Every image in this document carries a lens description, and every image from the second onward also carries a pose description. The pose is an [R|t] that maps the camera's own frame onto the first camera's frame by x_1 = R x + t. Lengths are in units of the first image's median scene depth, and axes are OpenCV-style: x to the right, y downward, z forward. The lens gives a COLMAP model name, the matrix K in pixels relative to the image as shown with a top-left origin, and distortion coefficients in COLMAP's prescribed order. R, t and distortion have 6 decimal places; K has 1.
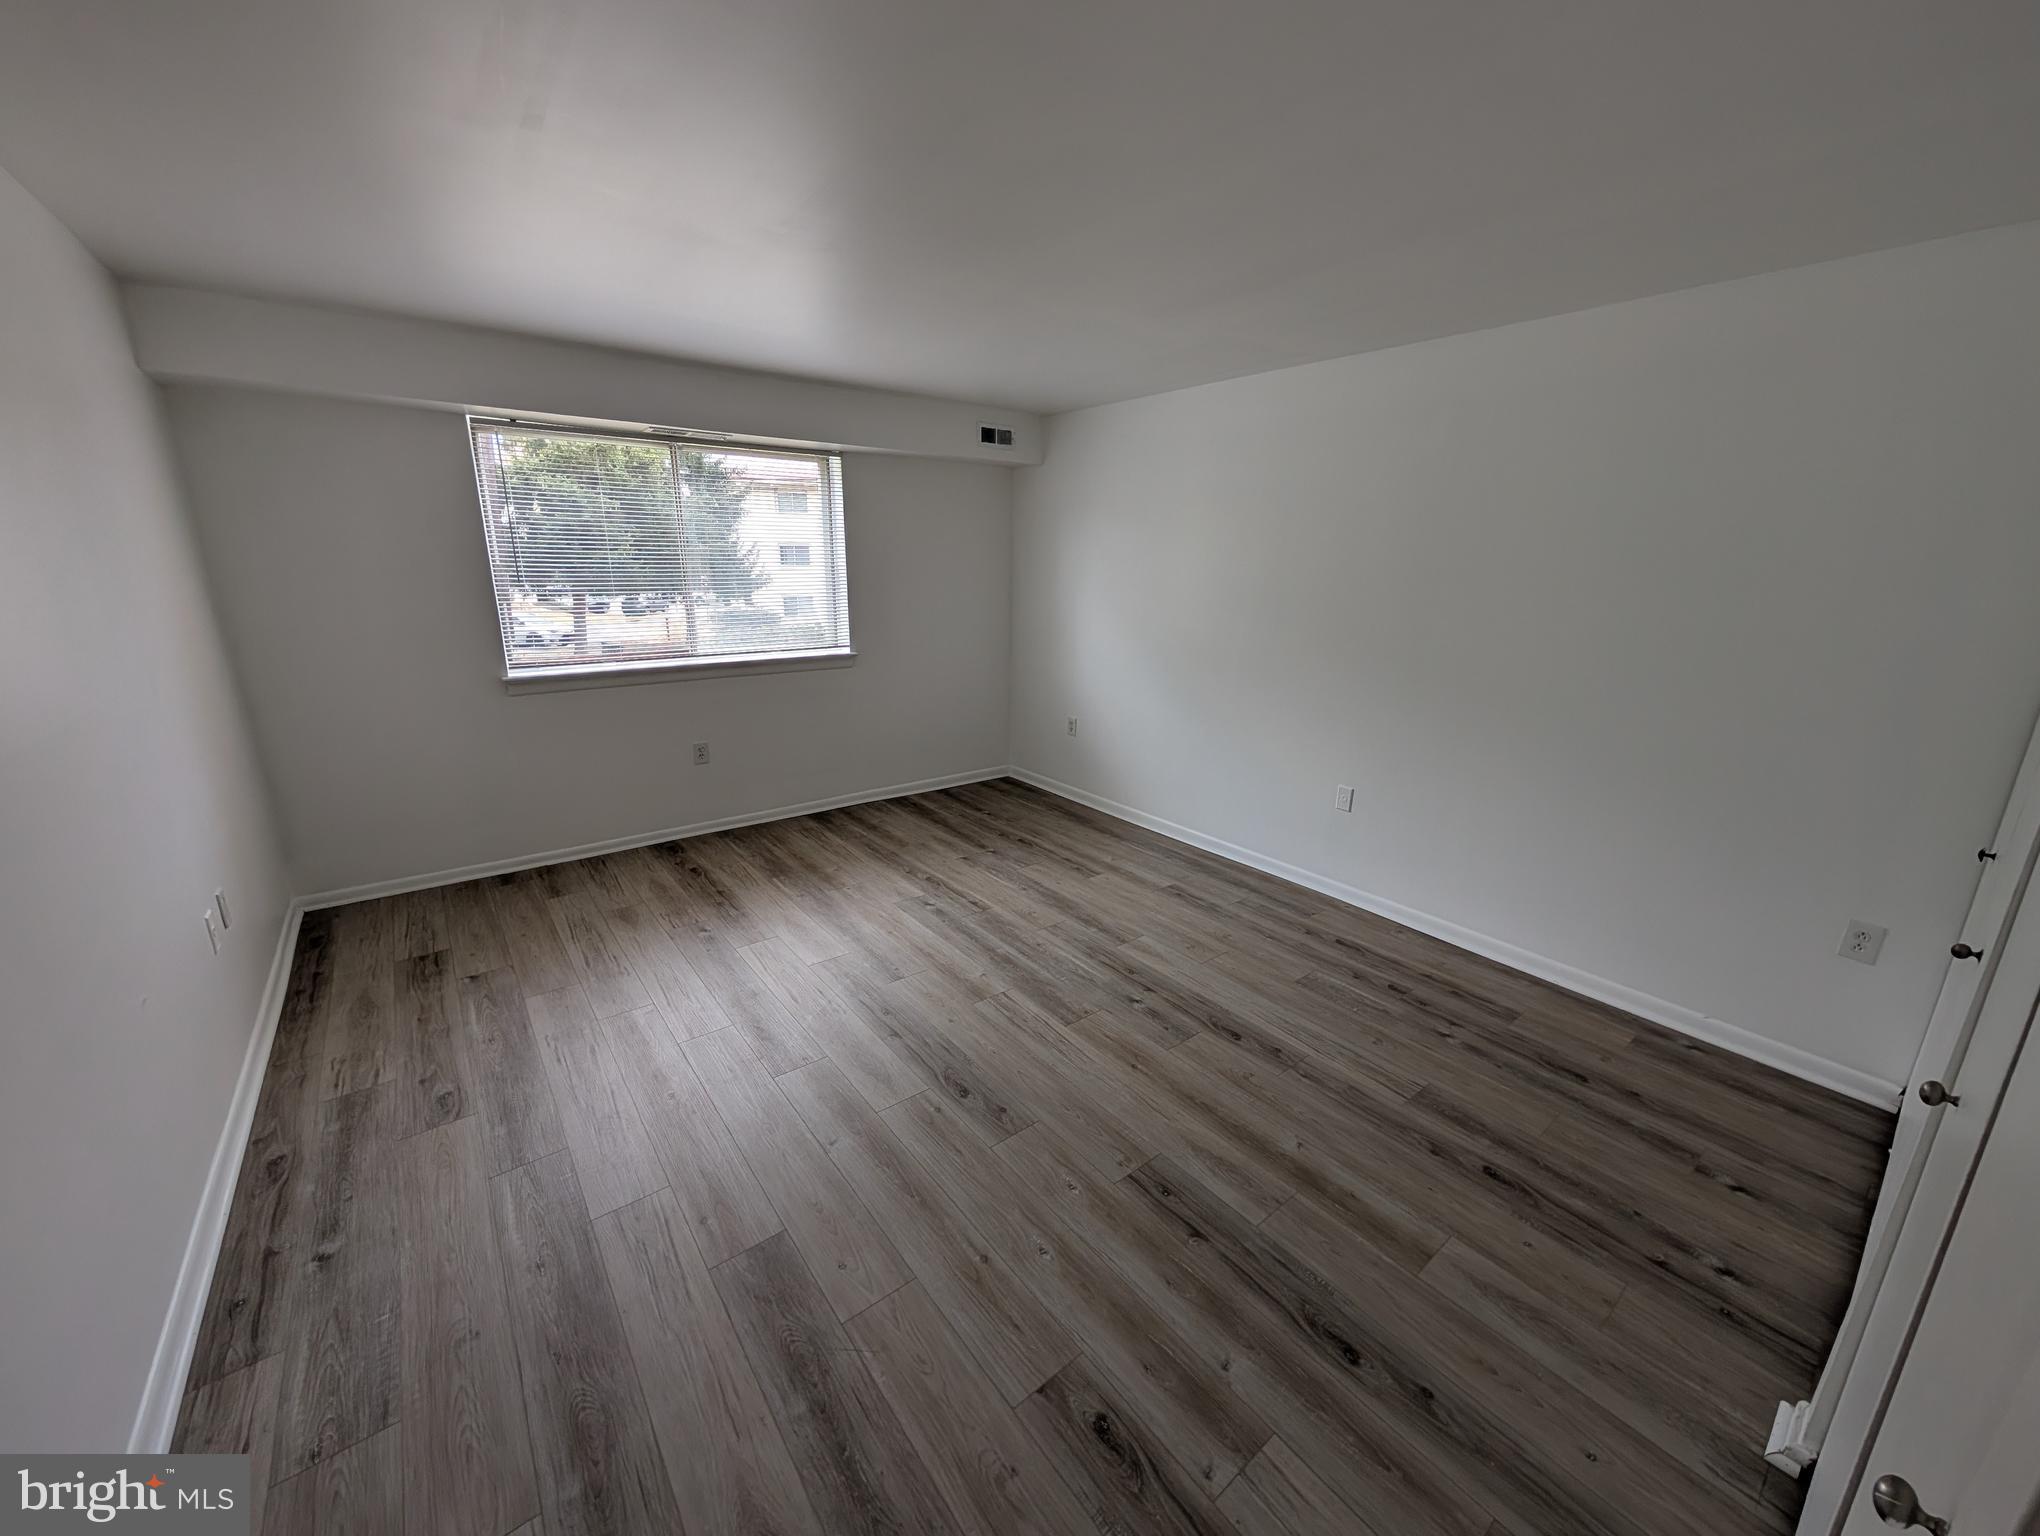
lens RADIAL K [[772.3, 0, 1026.1], [0, 772.3, 769.4], [0, 0, 1]] dist [0.000520, -0.000296]
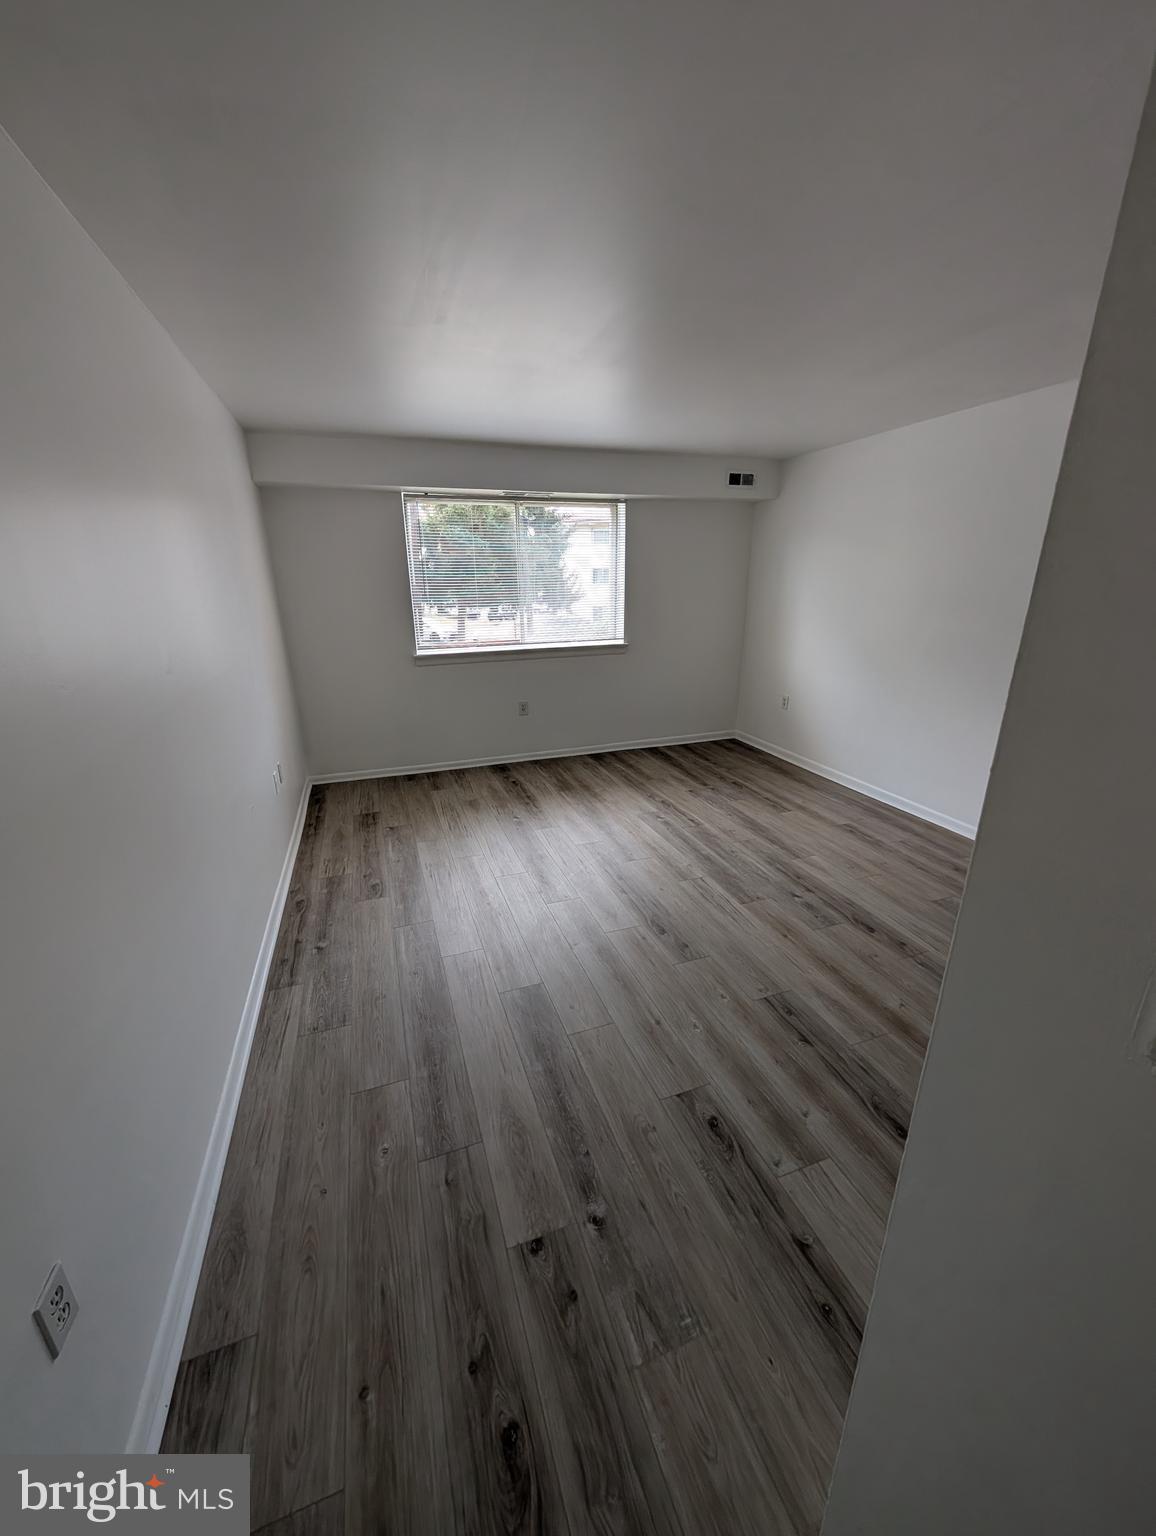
lens RADIAL K [[581.5, 0, 576.5], [0, 581.5, 772.3], [0, 0, 1]] dist [0.000520, -0.000296]
pose [[0.946749, 0.079455, -0.312014, 0.082536], [-0.061442, 0.995848, 0.067162, 0.037269], [0.316055, -0.044415, 0.947701, -0.109214]]
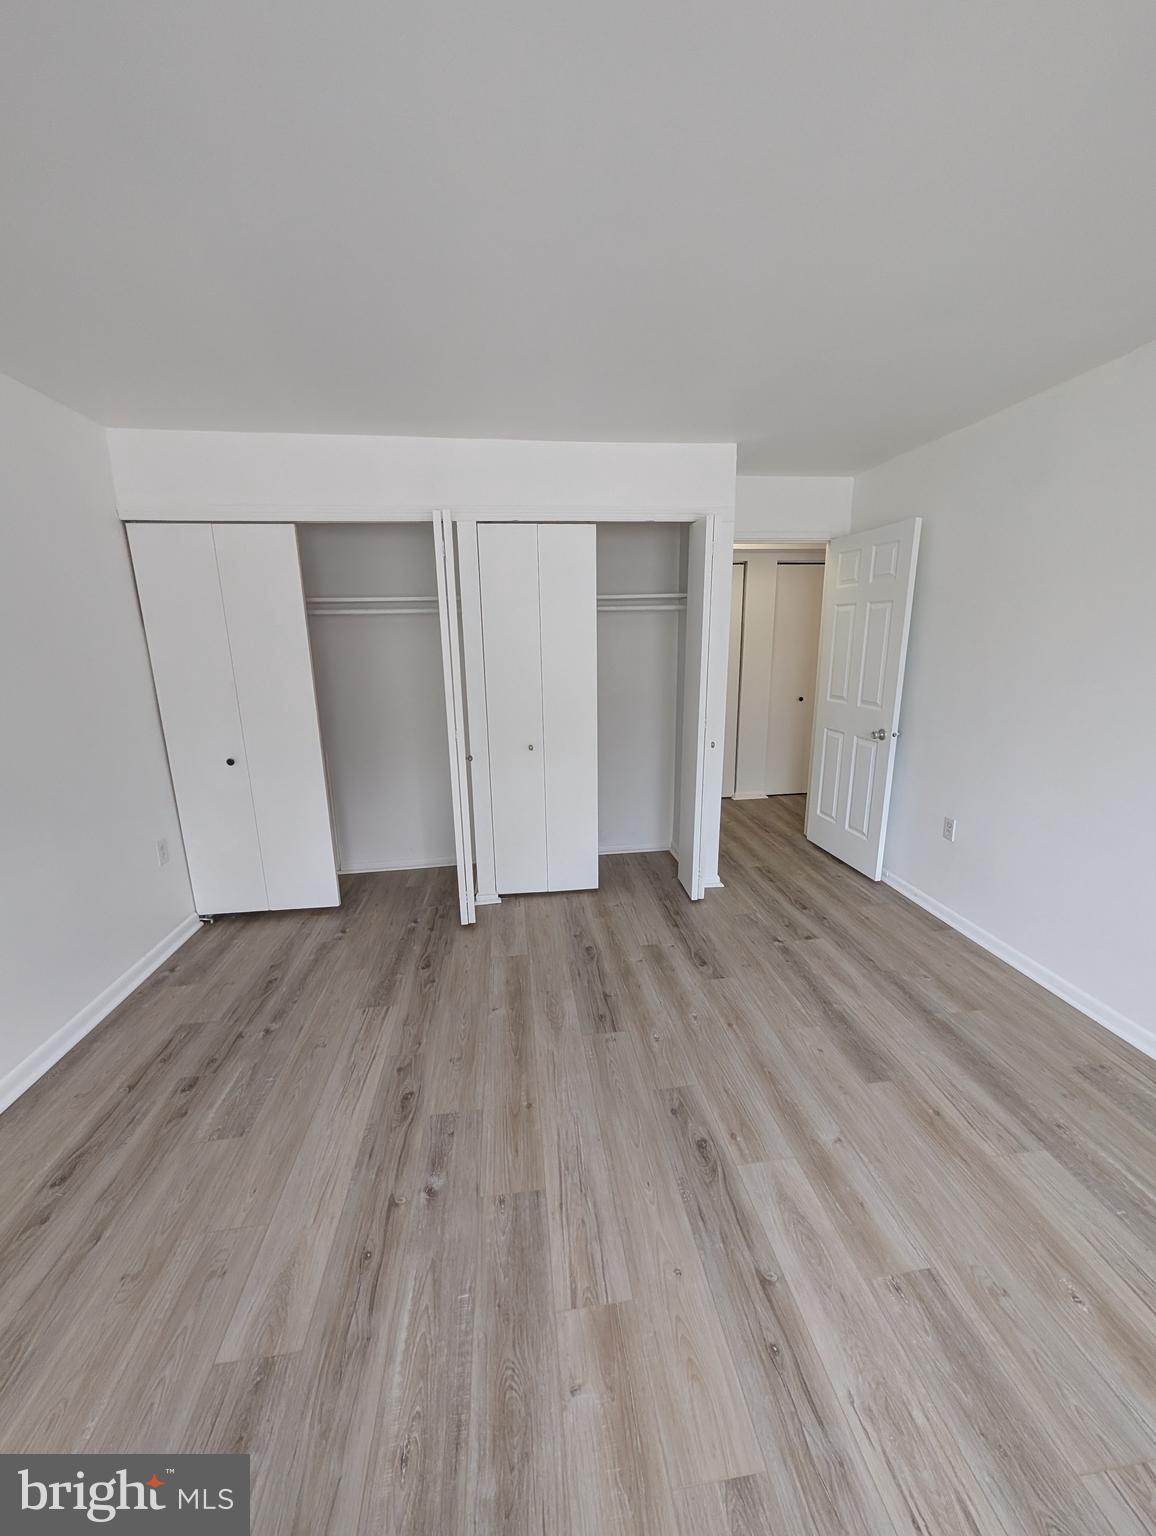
lens RADIAL K [[584.0, 0, 578.5], [0, 584.0, 772.2], [0, 0, 1]] dist [0.000439, -0.000038]
pose [[-0.854141, -0.122406, 0.505431, -0.239079], [0.139682, 0.882188, 0.449703, -0.323351], [-0.500932, 0.454709, -0.736415, 1.278021]]
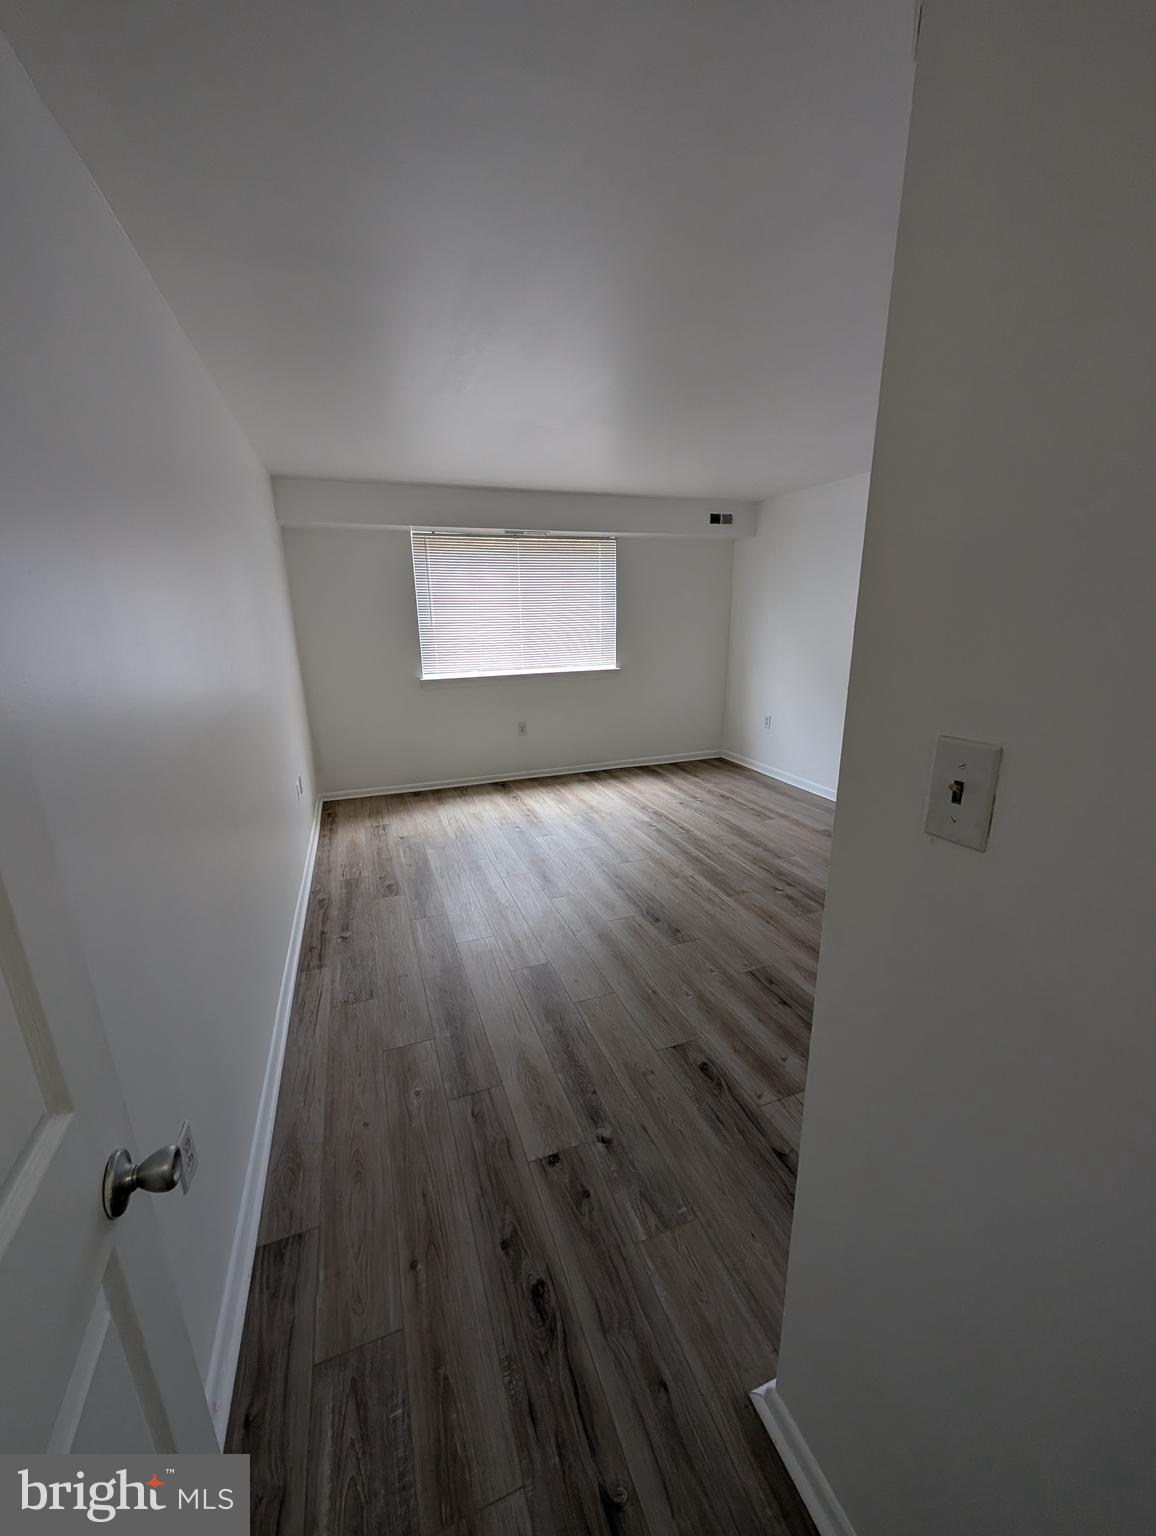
lens RADIAL K [[581.5, 0, 576.5], [0, 581.5, 772.3], [0, 0, 1]] dist [0.000520, -0.000296]
pose [[0.951948, 0.053711, -0.301514, 0.104924], [-0.053122, 0.998536, 0.010158, 0.088265], [0.301619, 0.006347, 0.953408, -0.225521]]
